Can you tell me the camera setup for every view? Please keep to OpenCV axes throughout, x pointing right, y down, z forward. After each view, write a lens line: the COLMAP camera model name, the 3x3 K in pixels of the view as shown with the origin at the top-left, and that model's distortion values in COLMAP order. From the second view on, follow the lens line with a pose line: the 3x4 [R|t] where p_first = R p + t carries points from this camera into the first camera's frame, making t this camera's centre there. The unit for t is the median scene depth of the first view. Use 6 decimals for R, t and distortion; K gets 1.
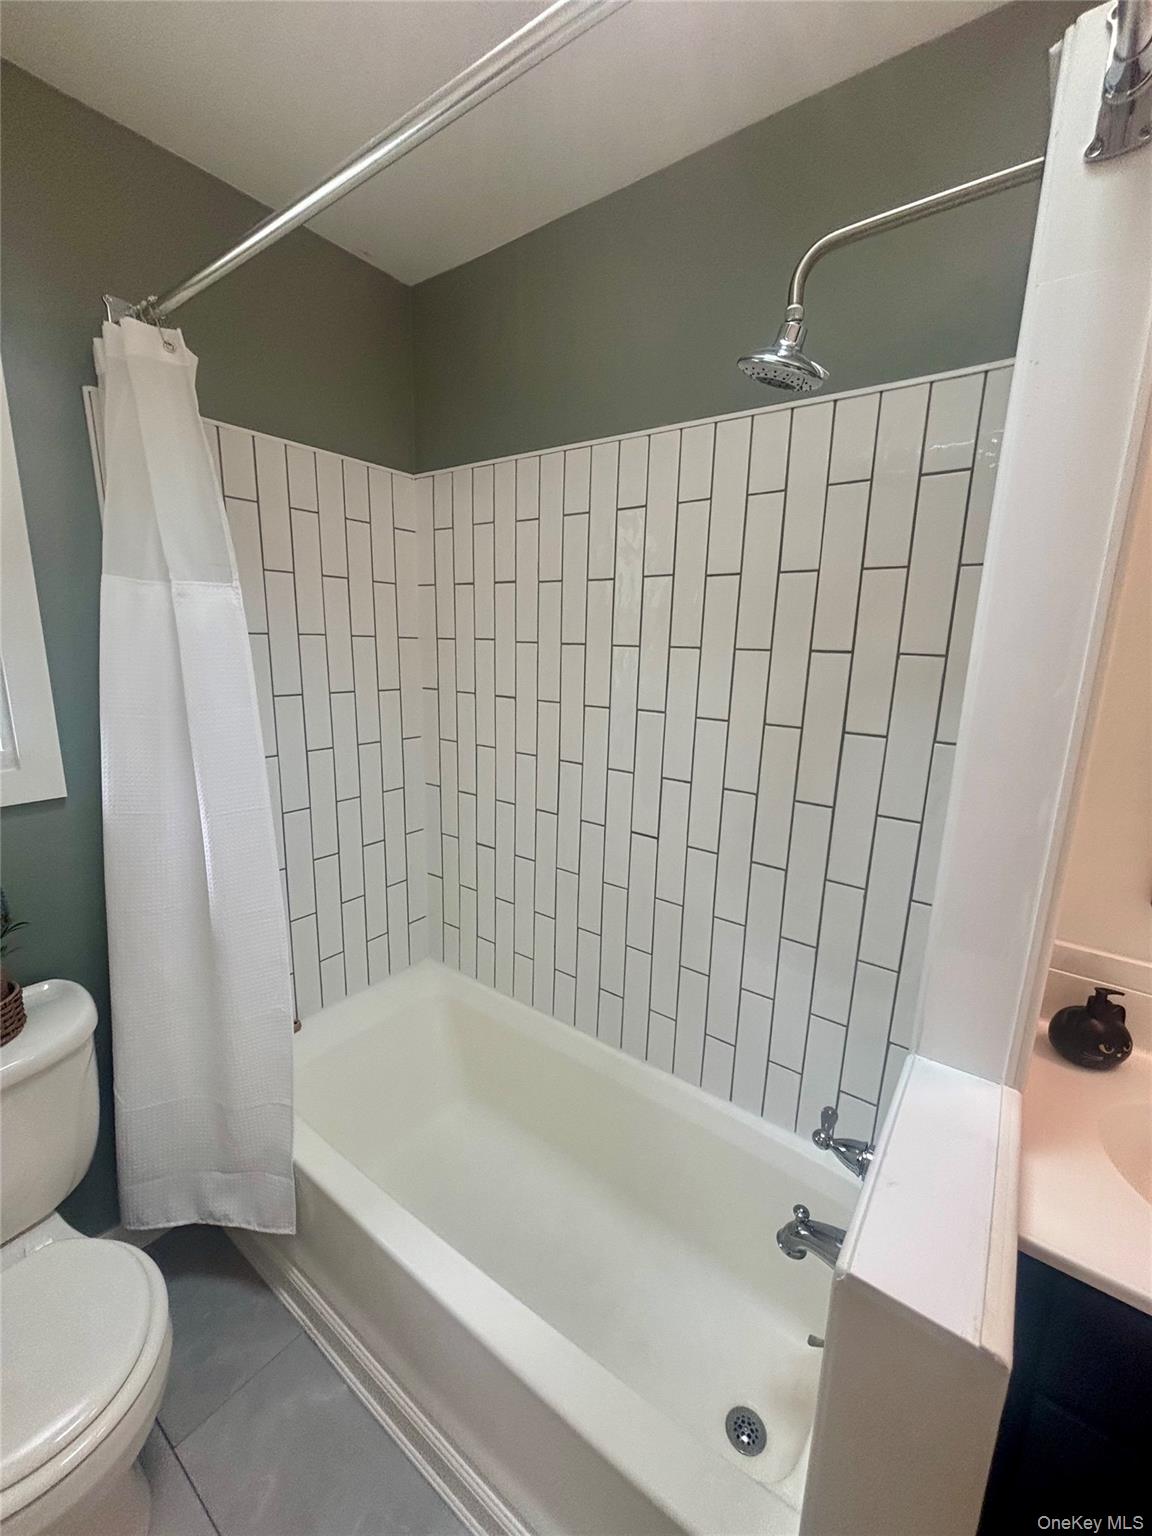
lens RADIAL K [[622.2, 0, 576.0], [0, 622.2, 768.0], [0, 0, 1]] dist [0.000106, 0.000117]
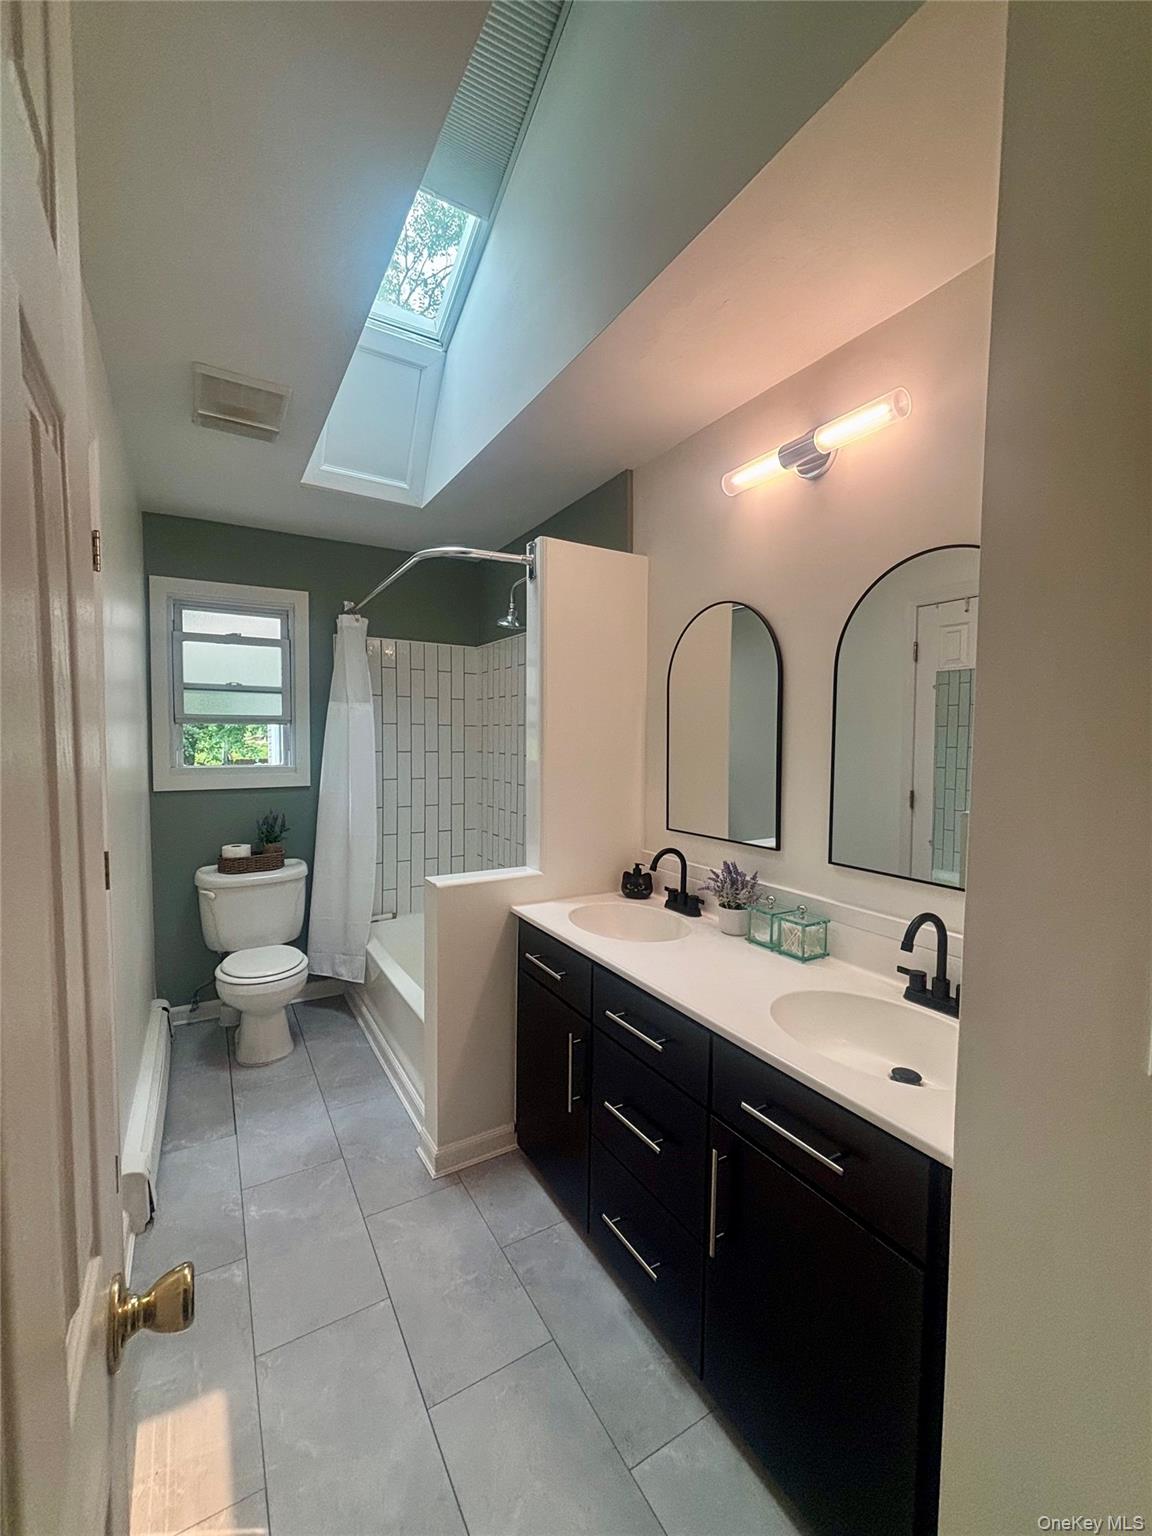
lens RADIAL K [[609.8, 0, 576.0], [0, 609.8, 768.0], [0, 0, 1]] dist [0.000700, 0.000009]
pose [[0.932012, 0.011165, -0.362256, 1.050392], [-0.069640, 0.986417, -0.148768, 0.257844], [0.355675, 0.163881, 0.920130, -0.879318]]
